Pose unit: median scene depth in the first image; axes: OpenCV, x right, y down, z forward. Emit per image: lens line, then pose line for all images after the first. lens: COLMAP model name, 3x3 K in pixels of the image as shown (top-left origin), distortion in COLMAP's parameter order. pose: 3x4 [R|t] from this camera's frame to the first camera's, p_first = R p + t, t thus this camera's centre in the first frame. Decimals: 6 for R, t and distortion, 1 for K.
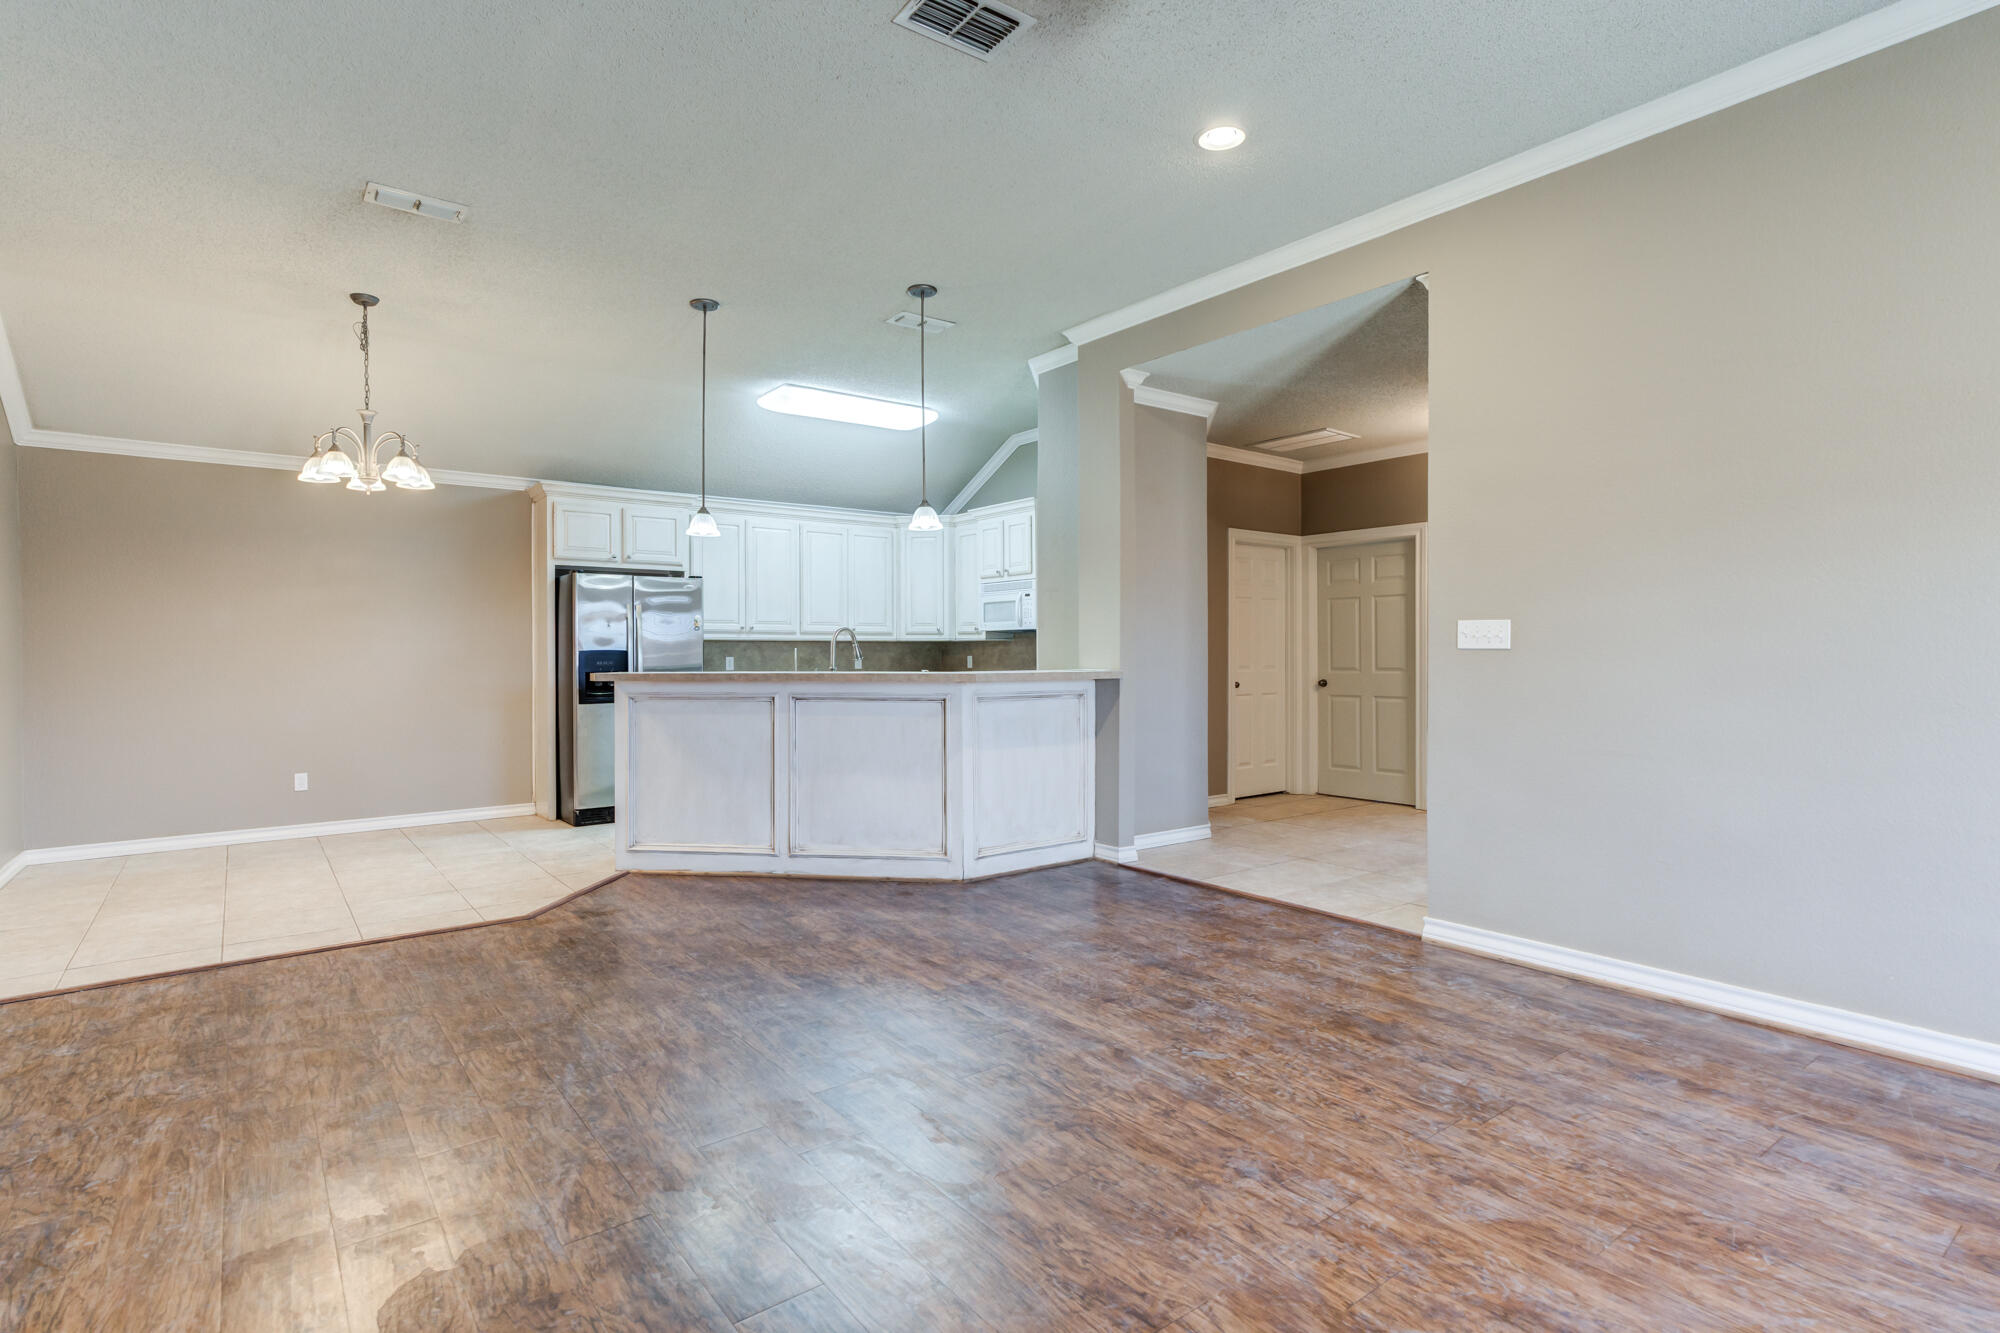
lens RADIAL K [[998.6, 0, 993.2], [0, 998.6, 653.7], [0, 0, 1]] dist [-0.001947, 0.012724]
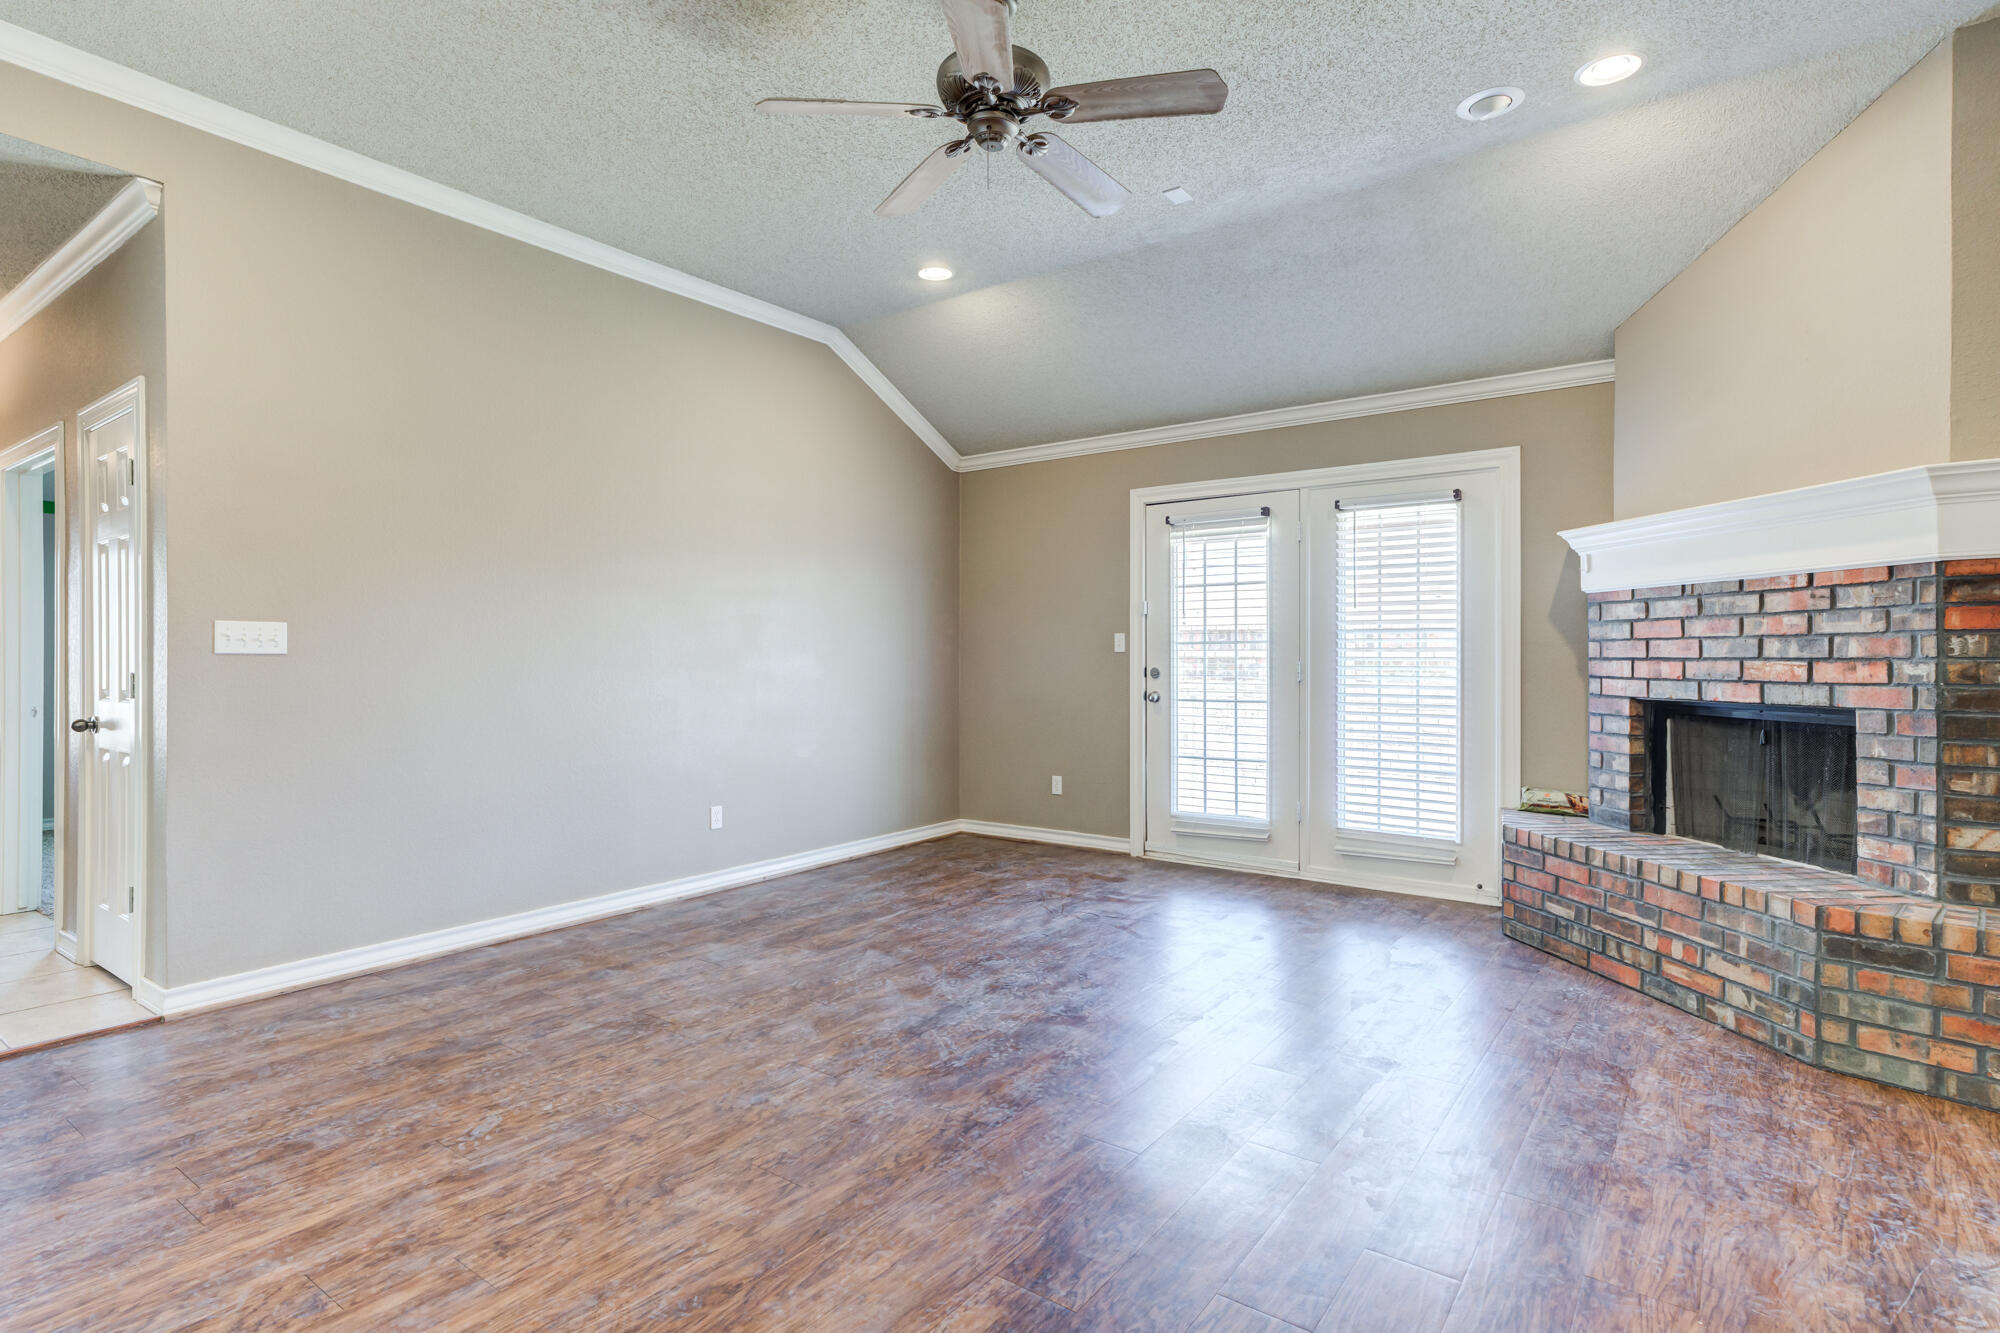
lens RADIAL K [[998.6, 0, 1009.7], [0, 998.6, 656.4], [0, 0, 1]] dist [-0.001947, 0.012724]
pose [[-0.289064, 0.004147, 0.957301, -0.420809], [0.004033, 0.999987, -0.003114, 0.003149], [-0.957301, 0.002961, -0.289077, 0.469299]]
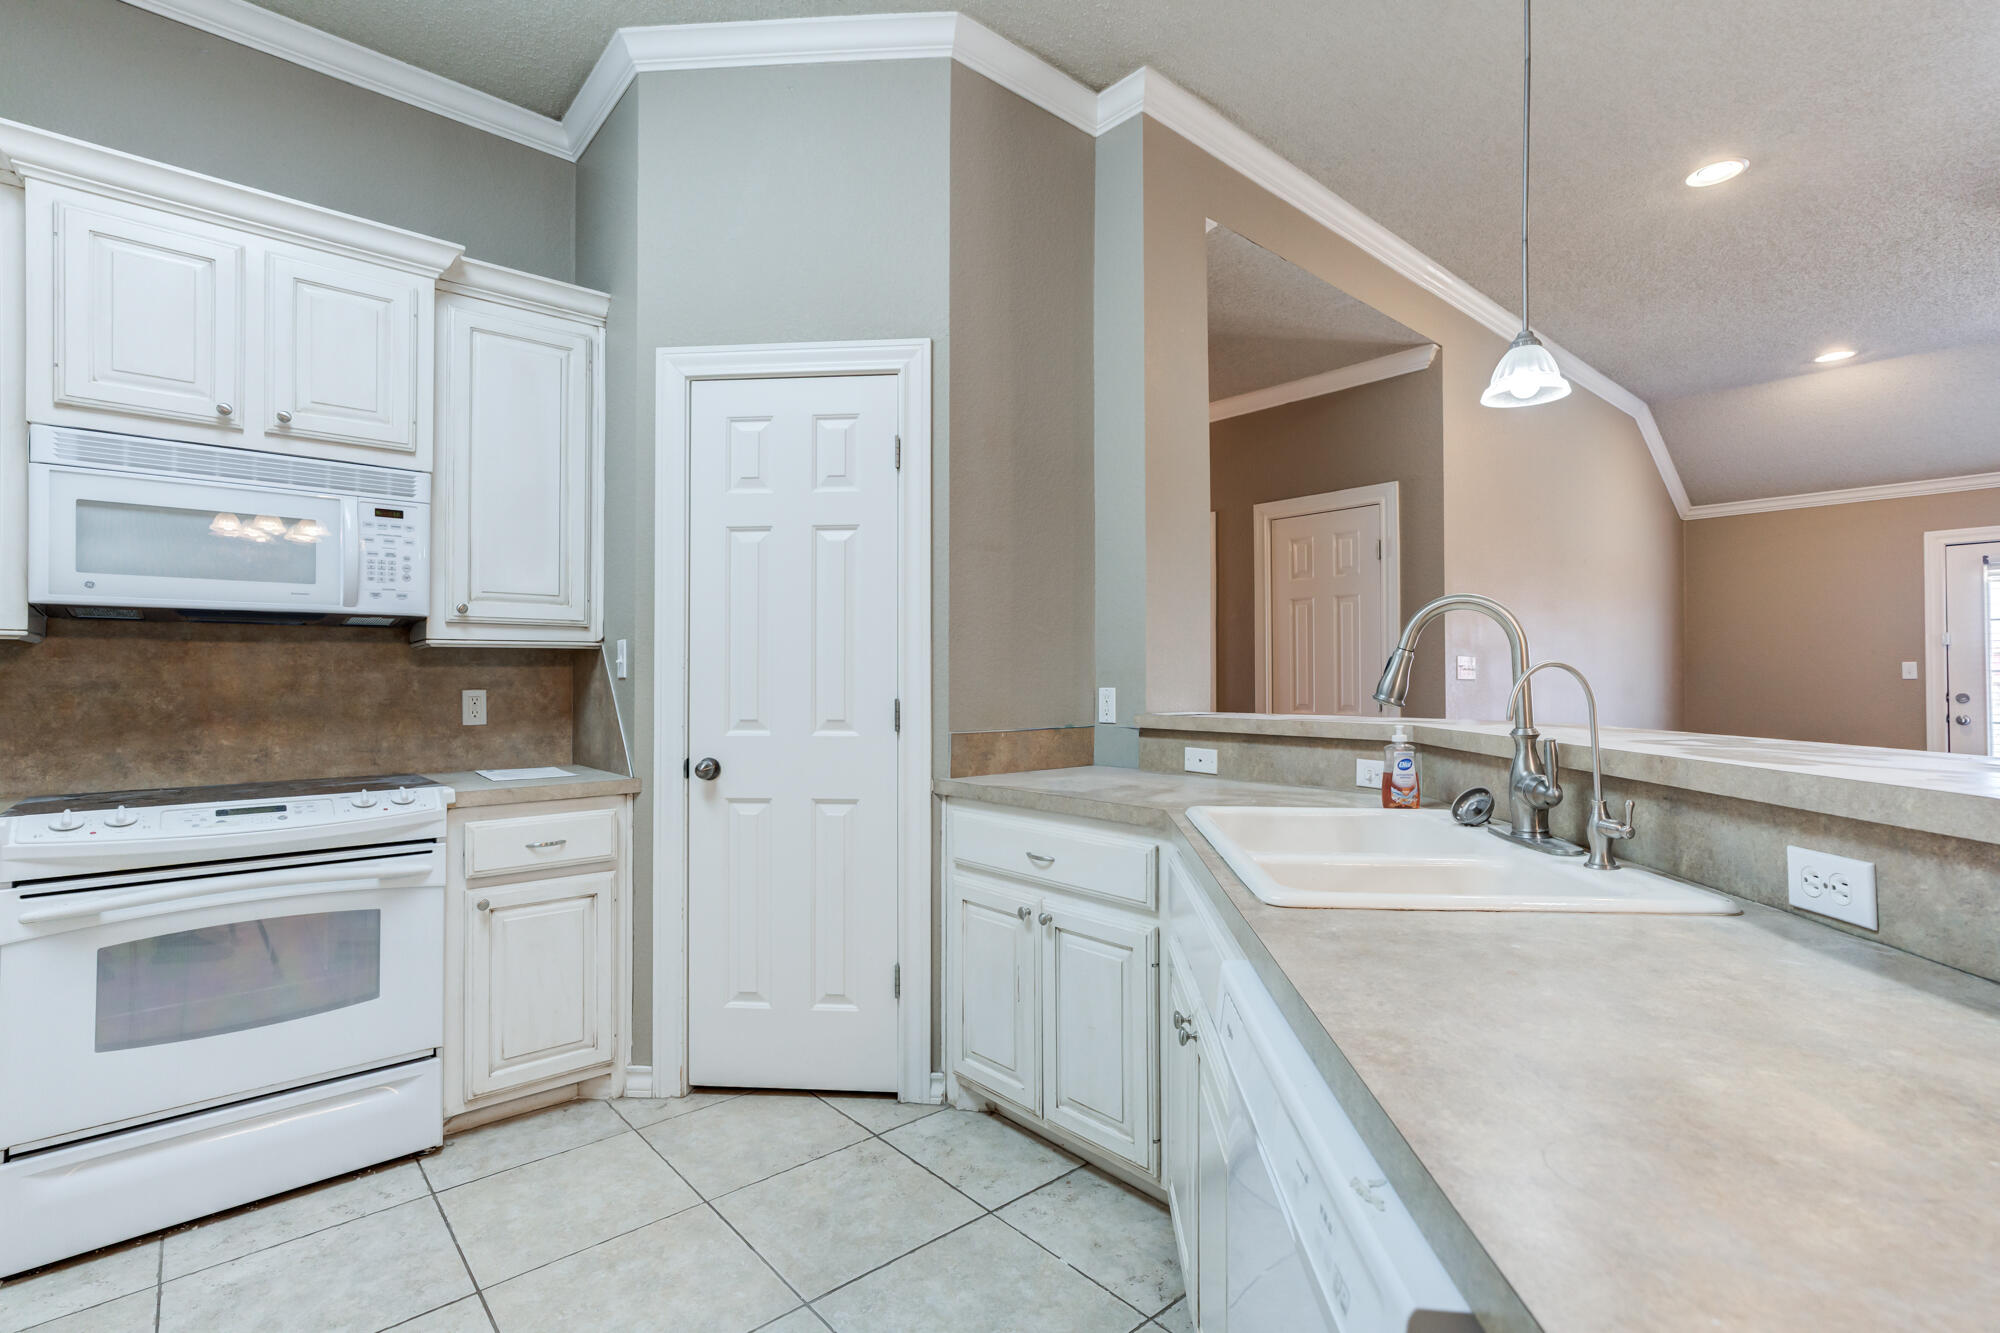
lens RADIAL K [[938.6, 0, 1003.2], [0, 938.6, 665.6], [0, 0, 1]] dist [-0.007638, 0.012732]
pose [[-0.081036, 0.017103, 0.996564, -0.466020], [0.001124, 0.999854, -0.017068, -0.002055], [-0.996711, -0.000263, -0.081043, 1.272751]]
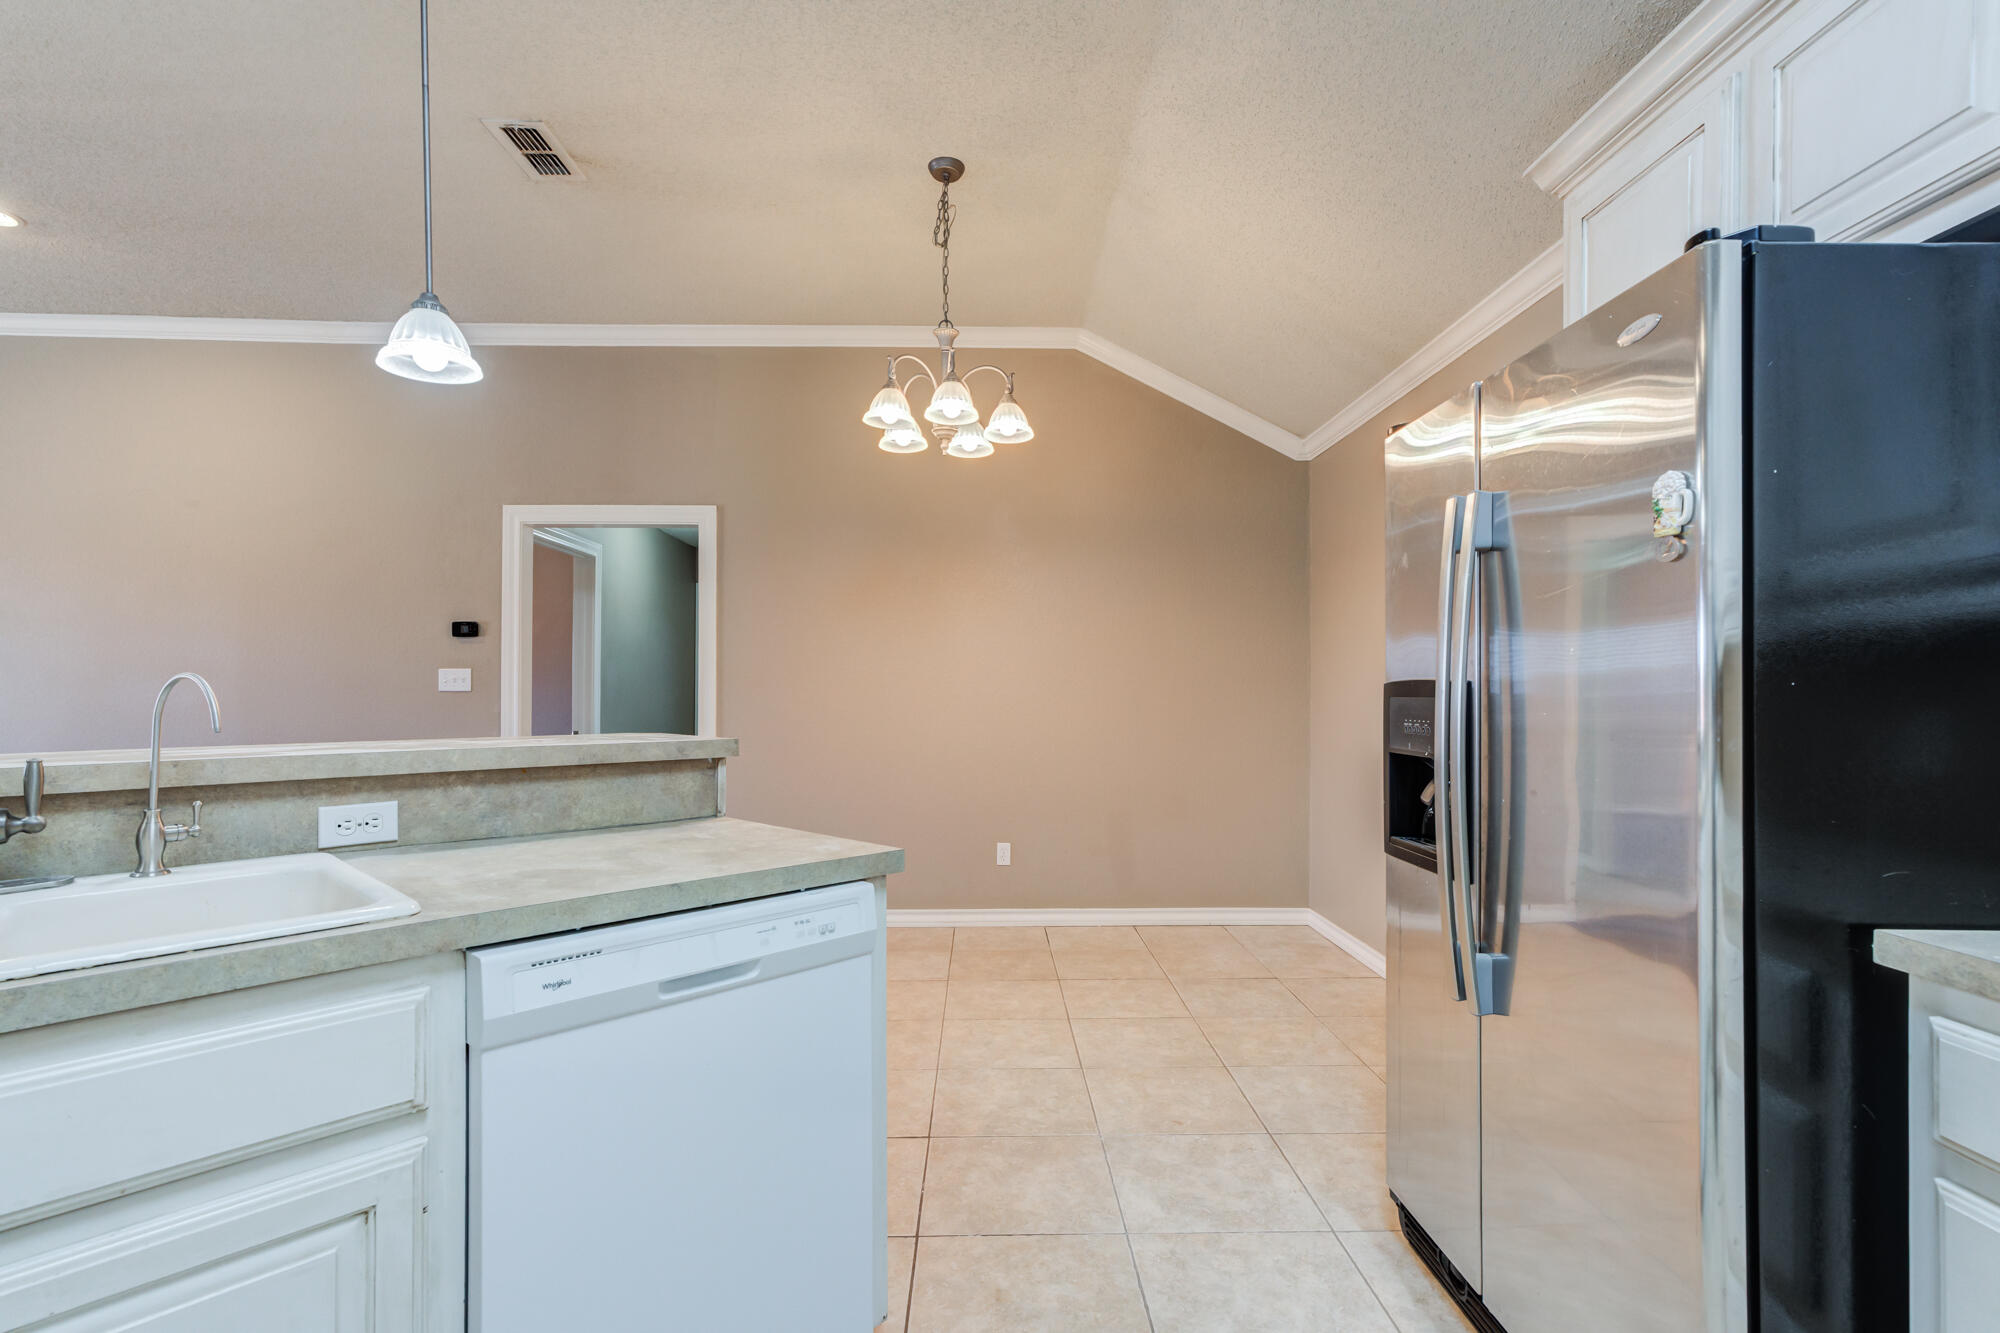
lens RADIAL K [[938.6, 0, 1010.3], [0, 938.6, 686.5], [0, 0, 1]] dist [-0.007638, 0.012732]
pose [[-0.585498, -0.000891, -0.810673, -0.138715], [0.001307, 0.999997, -0.002043, -0.002646], [0.810673, -0.002256, -0.585495, 1.441939]]
